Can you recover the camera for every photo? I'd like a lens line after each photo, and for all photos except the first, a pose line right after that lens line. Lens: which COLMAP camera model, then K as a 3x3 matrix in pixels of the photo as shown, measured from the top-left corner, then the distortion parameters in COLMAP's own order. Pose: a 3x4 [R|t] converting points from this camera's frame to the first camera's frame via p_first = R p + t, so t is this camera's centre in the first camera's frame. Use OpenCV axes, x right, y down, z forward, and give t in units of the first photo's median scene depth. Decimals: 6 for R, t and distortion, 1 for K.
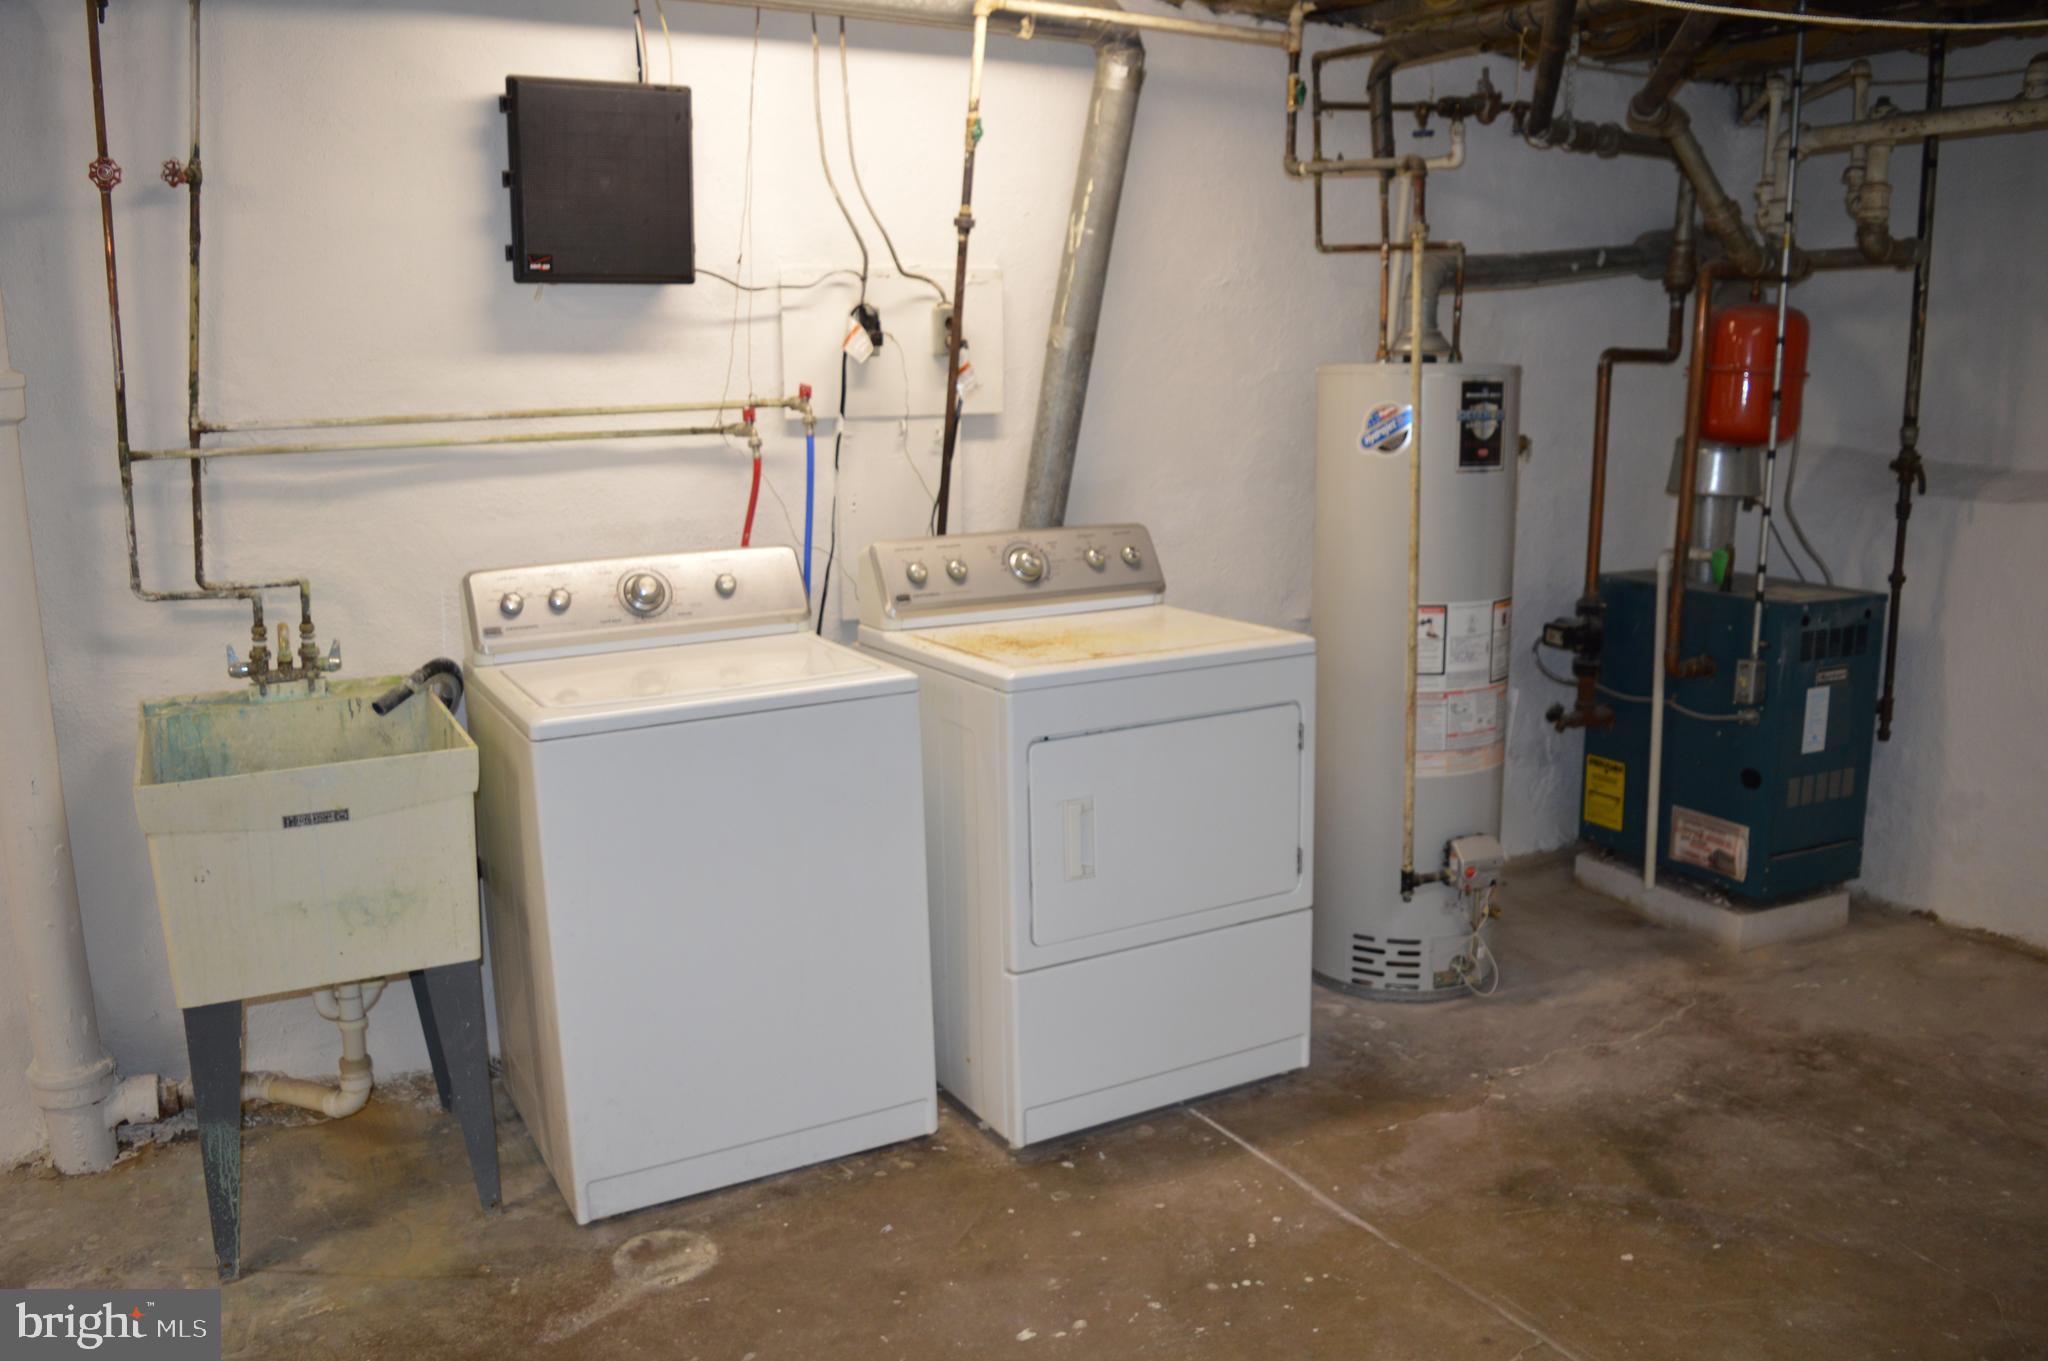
lens RADIAL K [[1621.1, 0, 1023.6], [0, 1621.1, 681.9], [0, 0, 1]] dist [-0.092660, 0.017101]
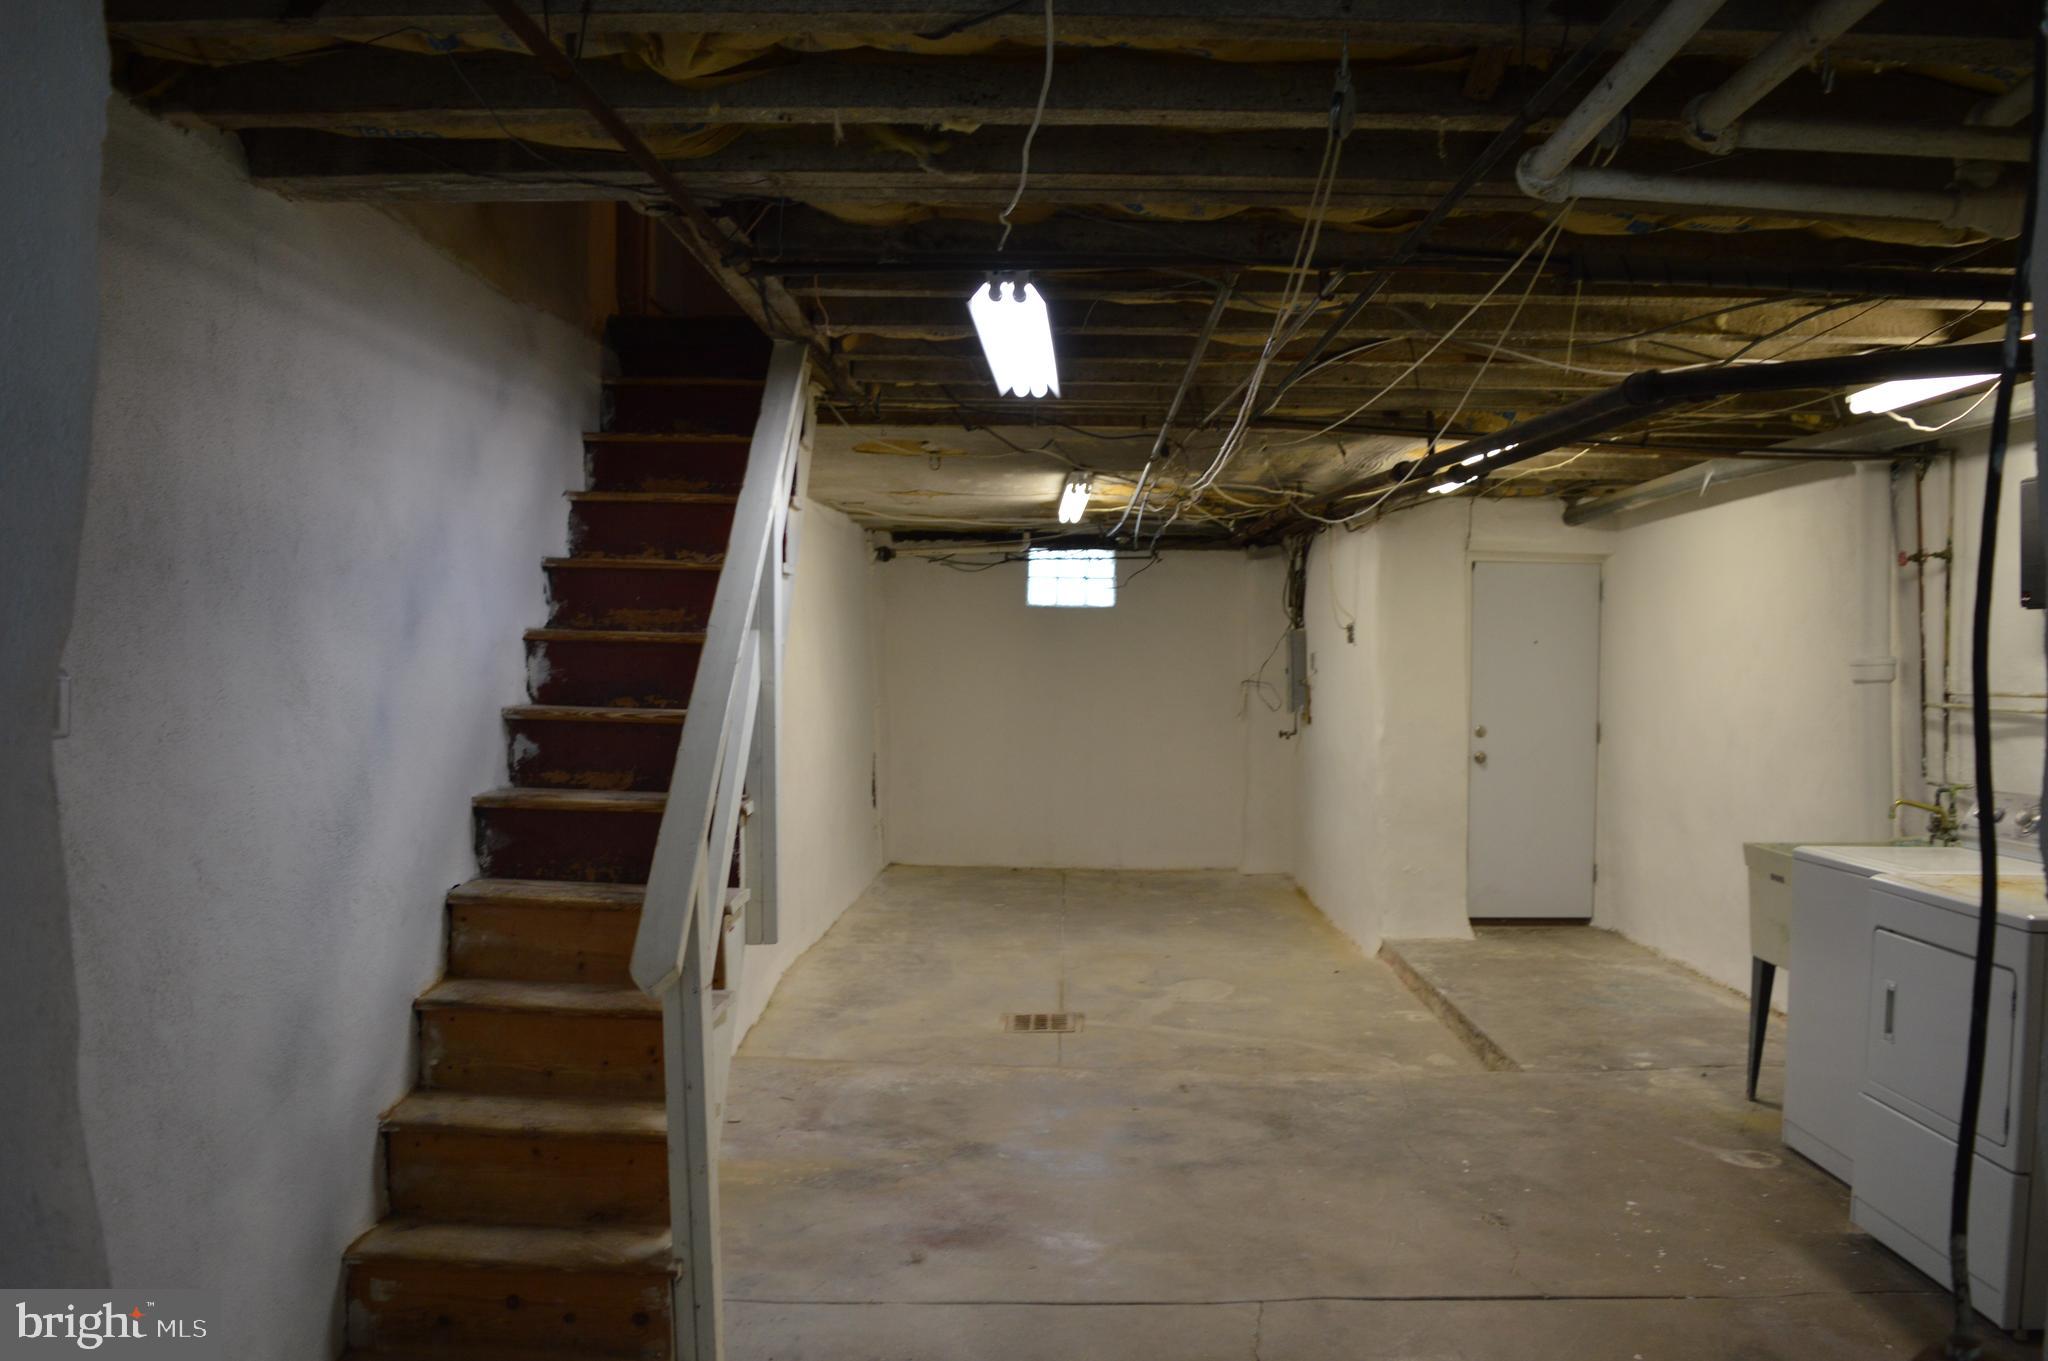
lens RADIAL K [[1621.1, 0, 1025.9], [0, 1621.1, 682.7], [0, 0, 1]] dist [-0.092660, 0.017101]
pose [[-0.499003, 0.024077, -0.866266, 1.417851], [-0.171477, 0.977106, 0.125936, -0.198987], [0.849465, 0.211387, -0.483450, 0.893297]]
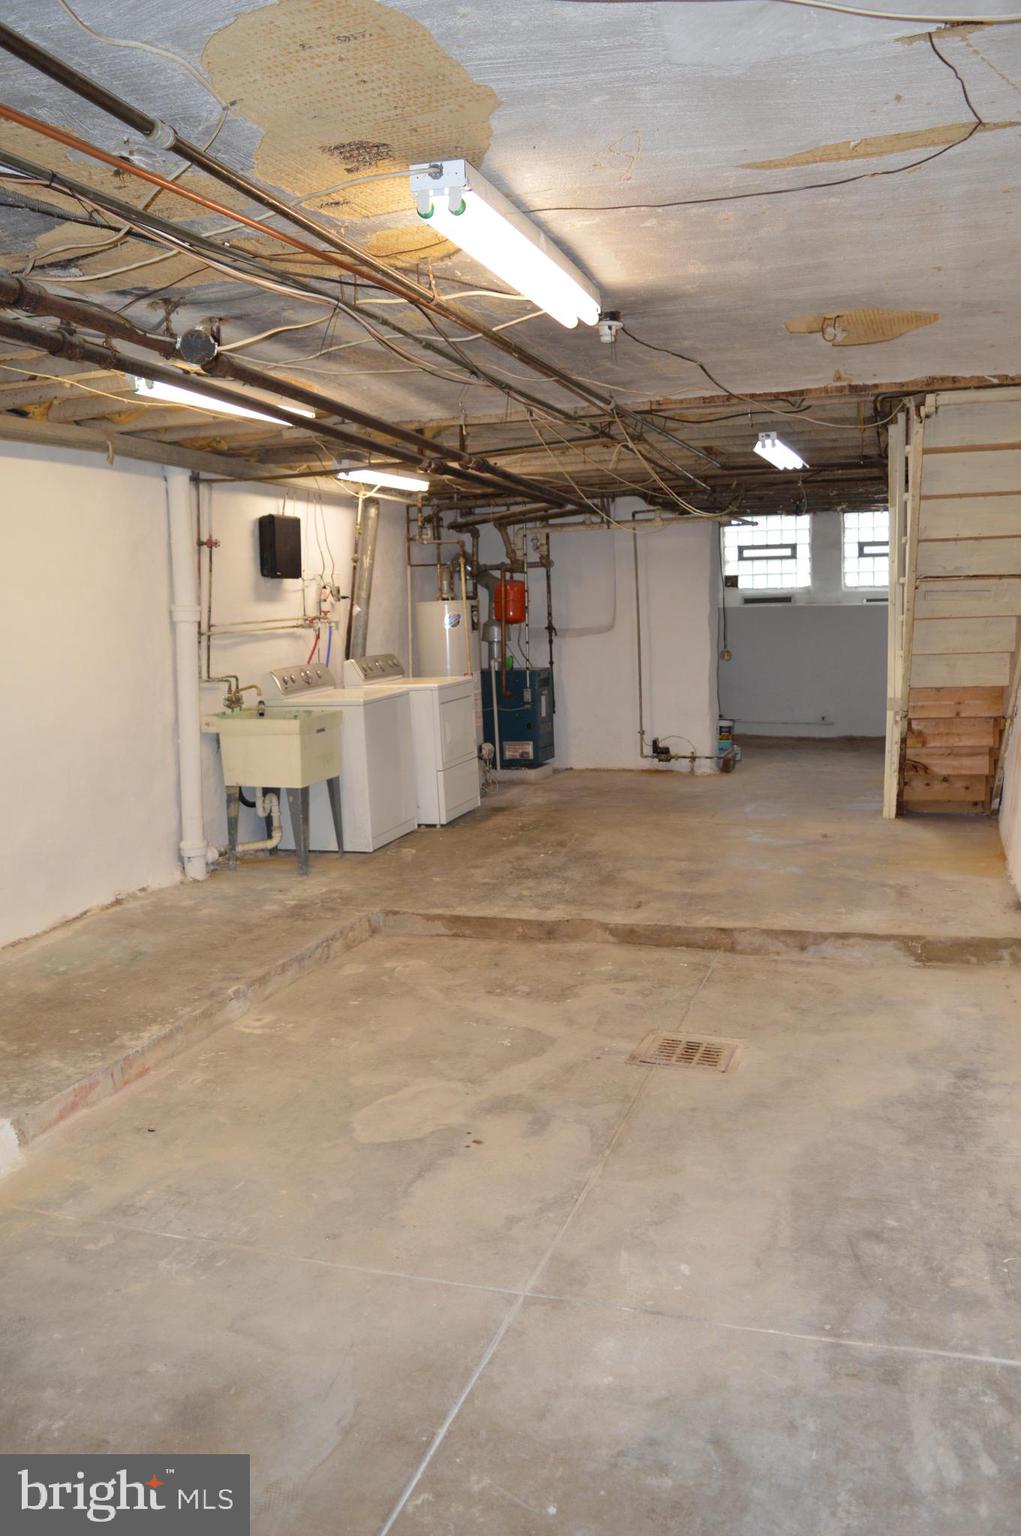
lens RADIAL K [[1215.9, 0, 510.1], [0, 1215.9, 767.5], [0, 0, 1]] dist [-0.092660, 0.017101]
pose [[0.733768, -0.108705, 0.670648, -1.246369], [0.156156, 0.987674, -0.010761, 0.165649], [-0.661212, 0.112622, 0.741698, -0.793665]]
